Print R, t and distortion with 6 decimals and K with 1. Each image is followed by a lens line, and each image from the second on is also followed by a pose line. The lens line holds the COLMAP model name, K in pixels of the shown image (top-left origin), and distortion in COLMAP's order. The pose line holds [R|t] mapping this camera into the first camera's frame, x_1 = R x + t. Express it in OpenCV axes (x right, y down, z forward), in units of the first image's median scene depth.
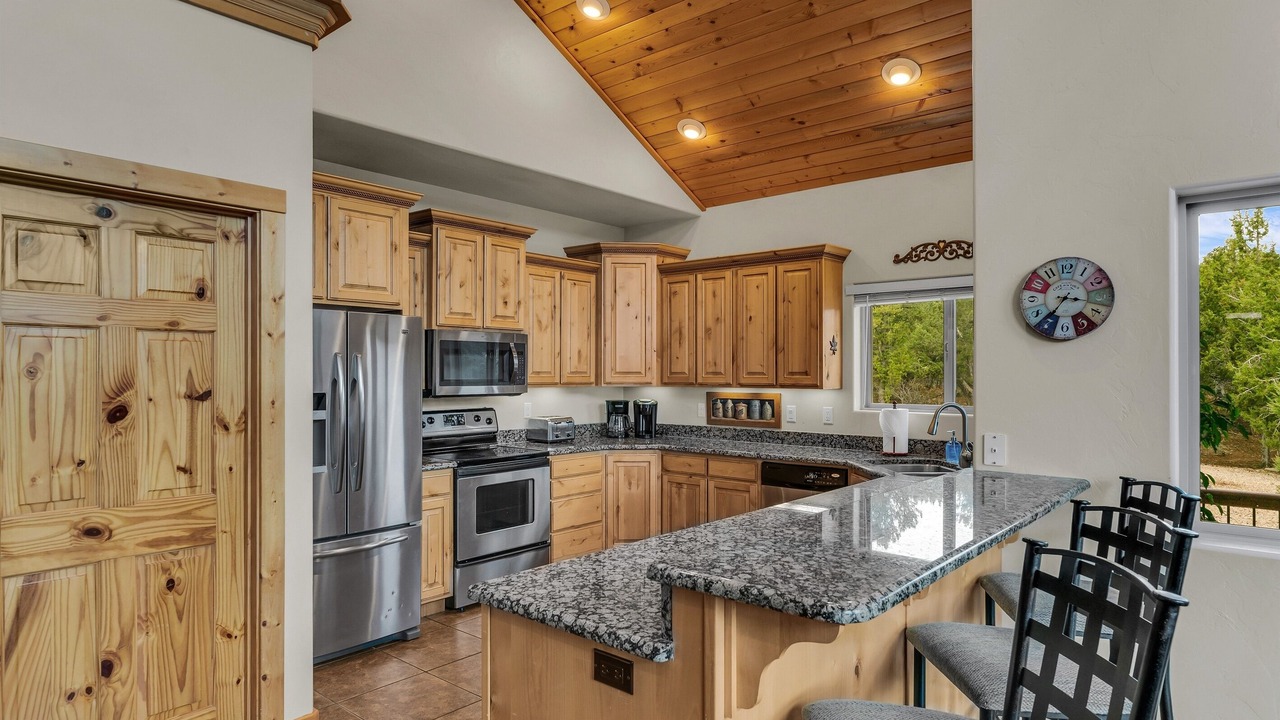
lens RADIAL K [[741.3, 0, 626.7], [0, 741.3, 368.1], [0, 0, 1]] dist [-0.001721, -0.000101]
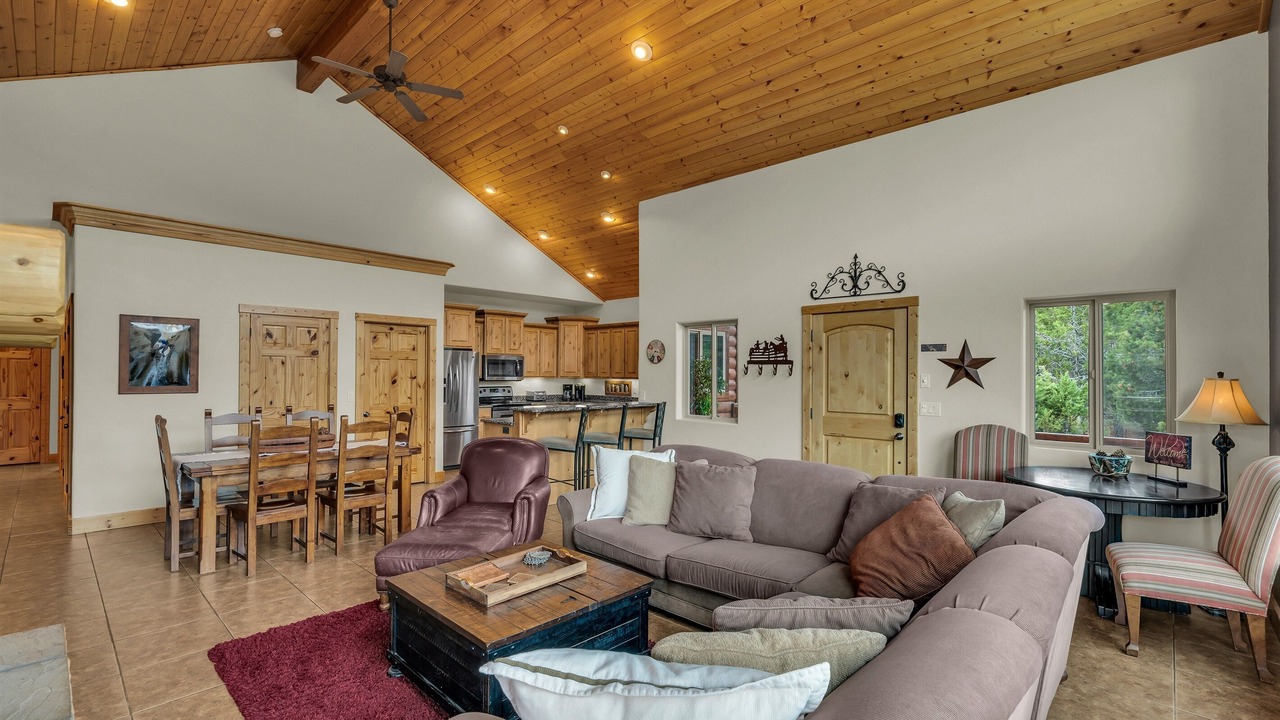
lens RADIAL K [[568.3, 0, 632.2], [0, 568.3, 369.4], [0, 0, 1]] dist [0.000500, 0.000081]
pose [[0.999031, 0.006056, -0.043586, 0.307242], [-0.006040, 0.999982, 0.000501, -0.005219], [0.043588, -0.000237, 0.999050, -0.868777]]
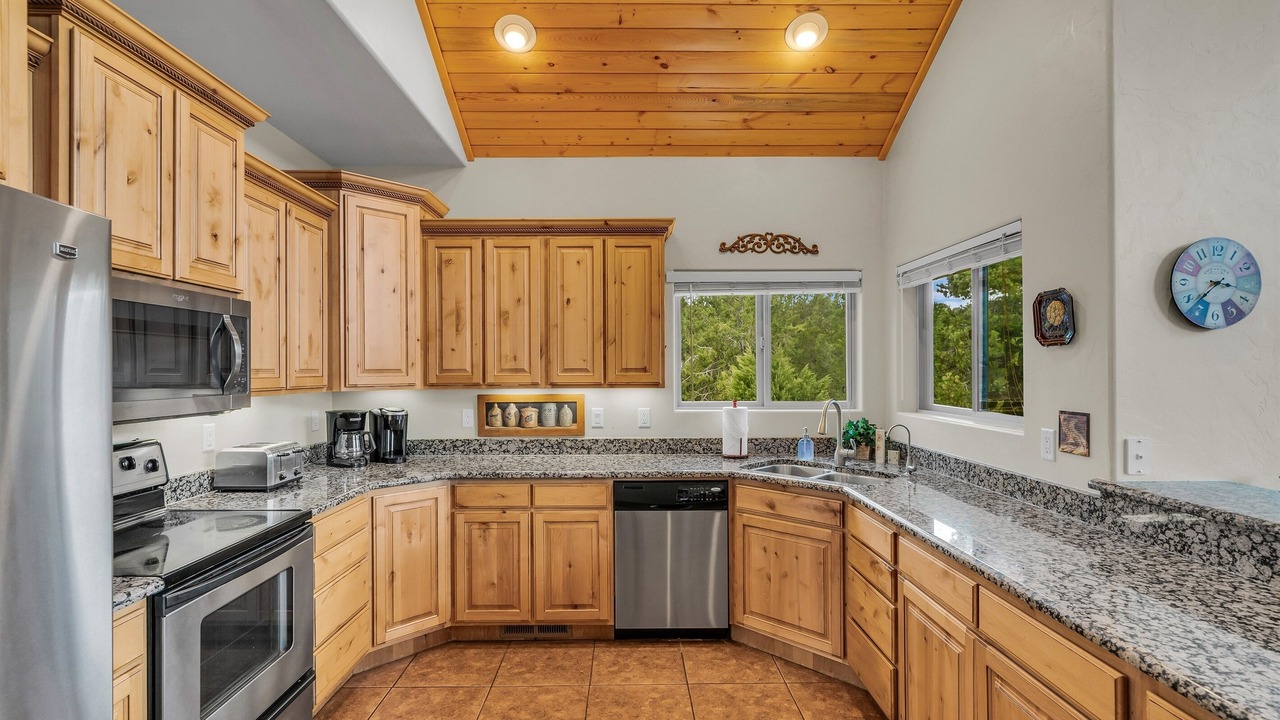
lens RADIAL K [[609.8, 0, 636.8], [0, 609.8, 368.9], [0, 0, 1]] dist [-0.002514, 0.000009]
pose [[0.745783, -0.004004, 0.666177, -0.220149], [0.001529, 0.999990, 0.004298, 0.003042], [-0.666187, -0.002187, 0.745781, 0.470932]]
